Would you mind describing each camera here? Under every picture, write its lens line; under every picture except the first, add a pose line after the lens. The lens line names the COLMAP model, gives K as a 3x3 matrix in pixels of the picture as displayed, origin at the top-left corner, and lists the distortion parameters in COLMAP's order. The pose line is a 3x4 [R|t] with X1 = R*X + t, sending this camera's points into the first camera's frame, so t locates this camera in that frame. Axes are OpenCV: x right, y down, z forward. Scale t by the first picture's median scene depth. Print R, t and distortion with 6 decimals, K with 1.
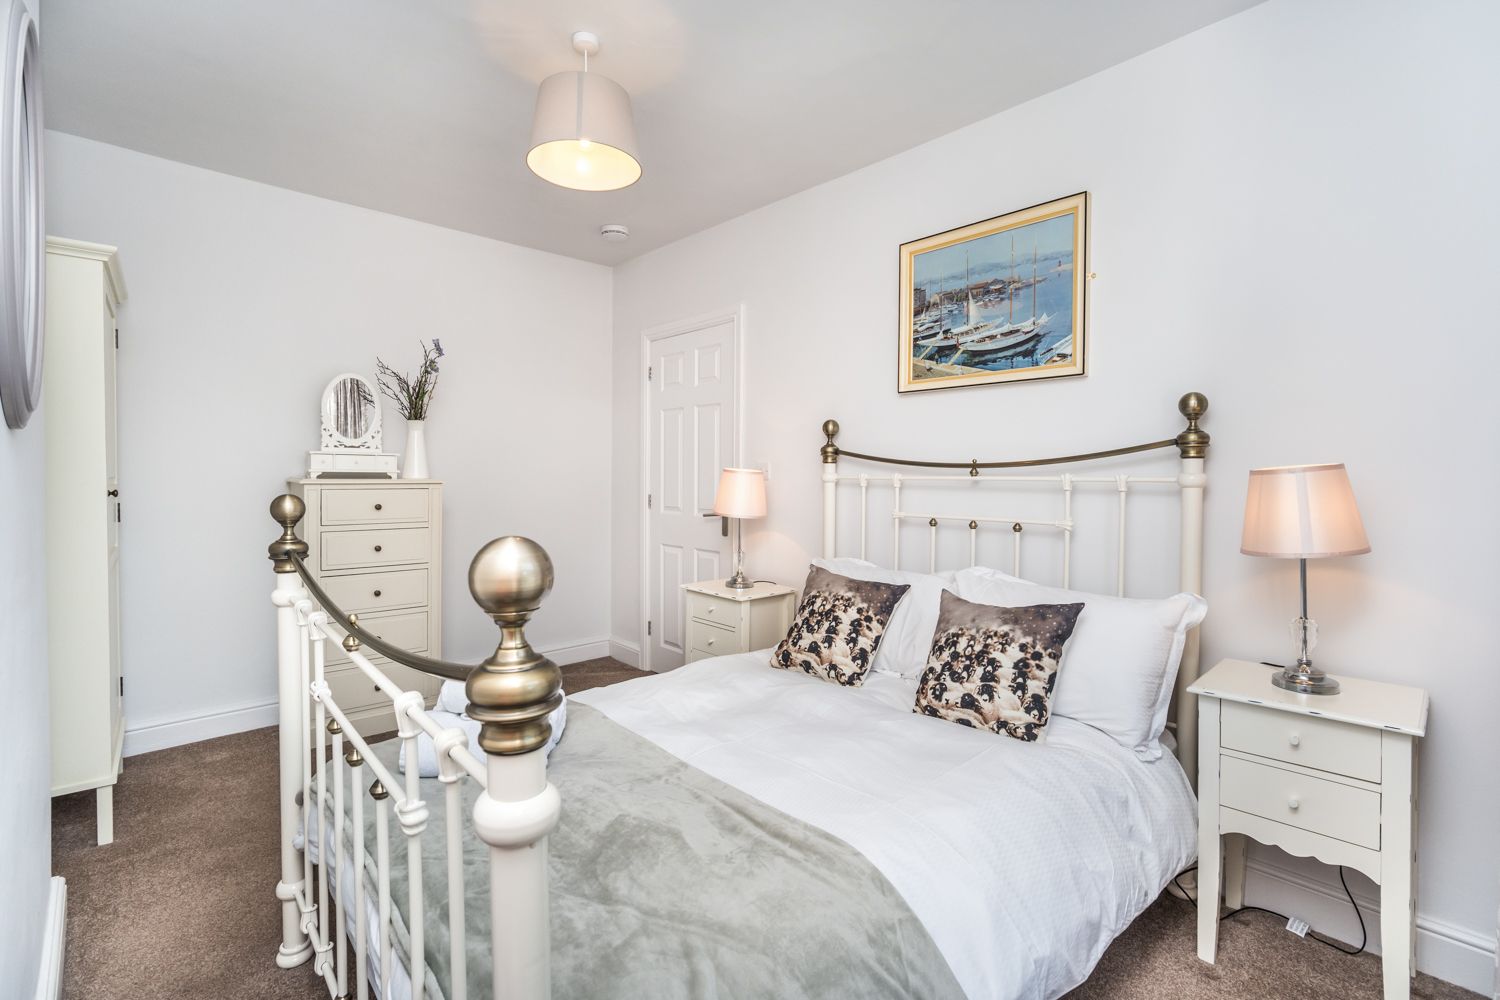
lens RADIAL K [[668.9, 0, 770.3], [0, 668.9, 484.9], [0, 0, 1]] dist [-0.020248, -0.000253]
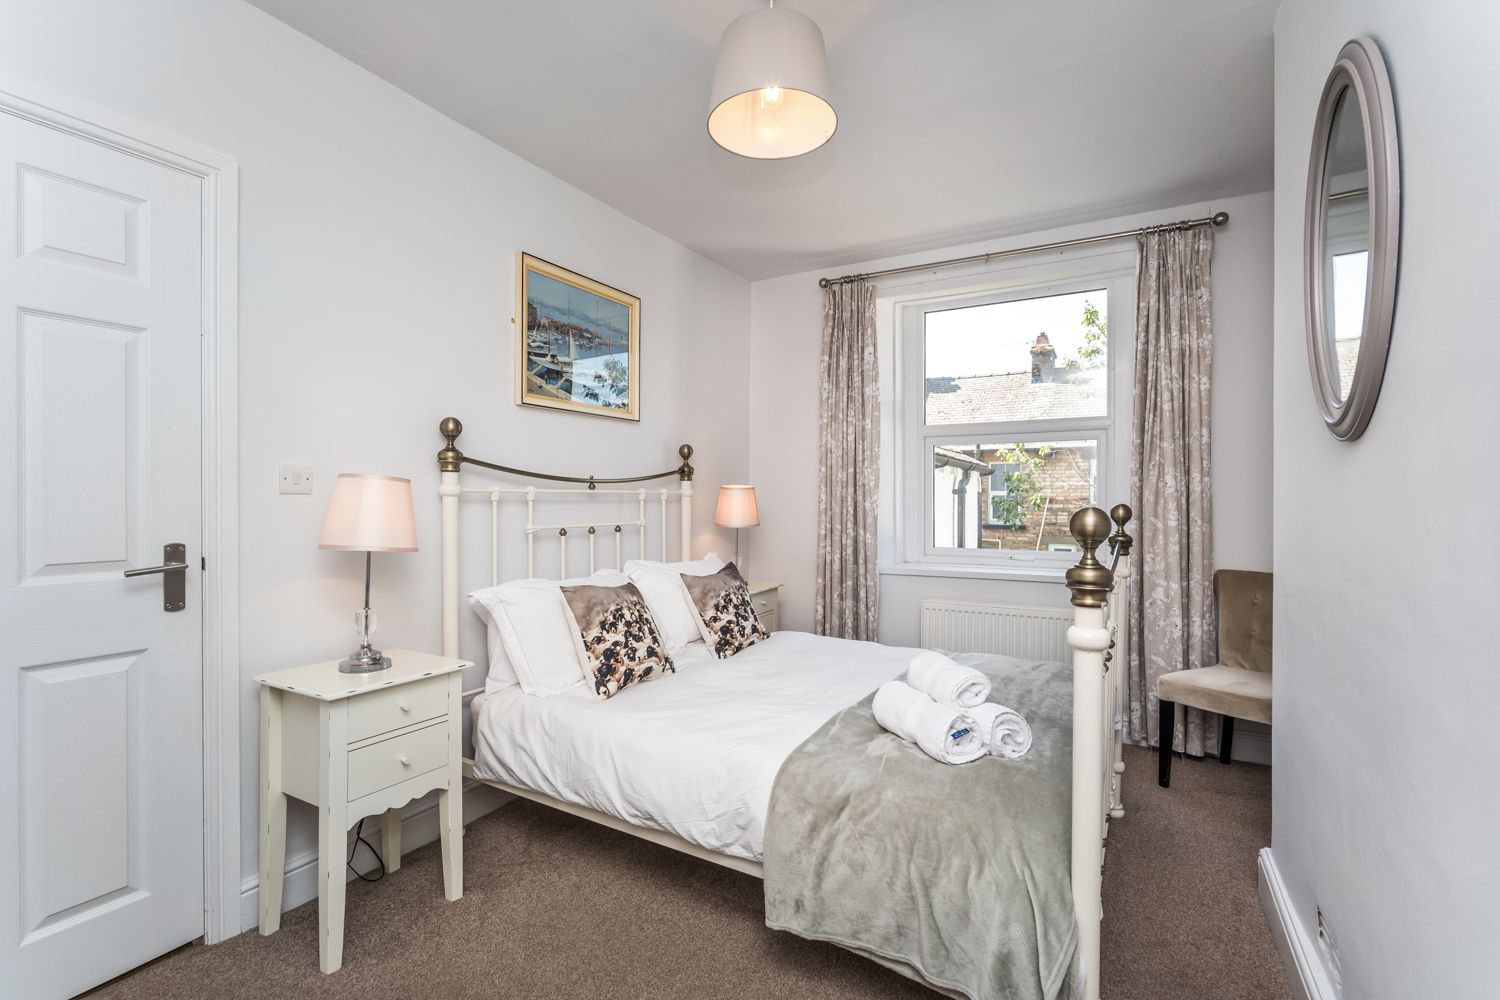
lens RADIAL K [[668.9, 0, 744.3], [0, 668.9, 491.8], [0, 0, 1]] dist [-0.020248, -0.000253]
pose [[-0.266523, 0.006520, 0.963807, -0.853282], [0.016039, 0.999869, -0.002329, -0.002276], [-0.963695, 0.014838, -0.266592, 0.982427]]
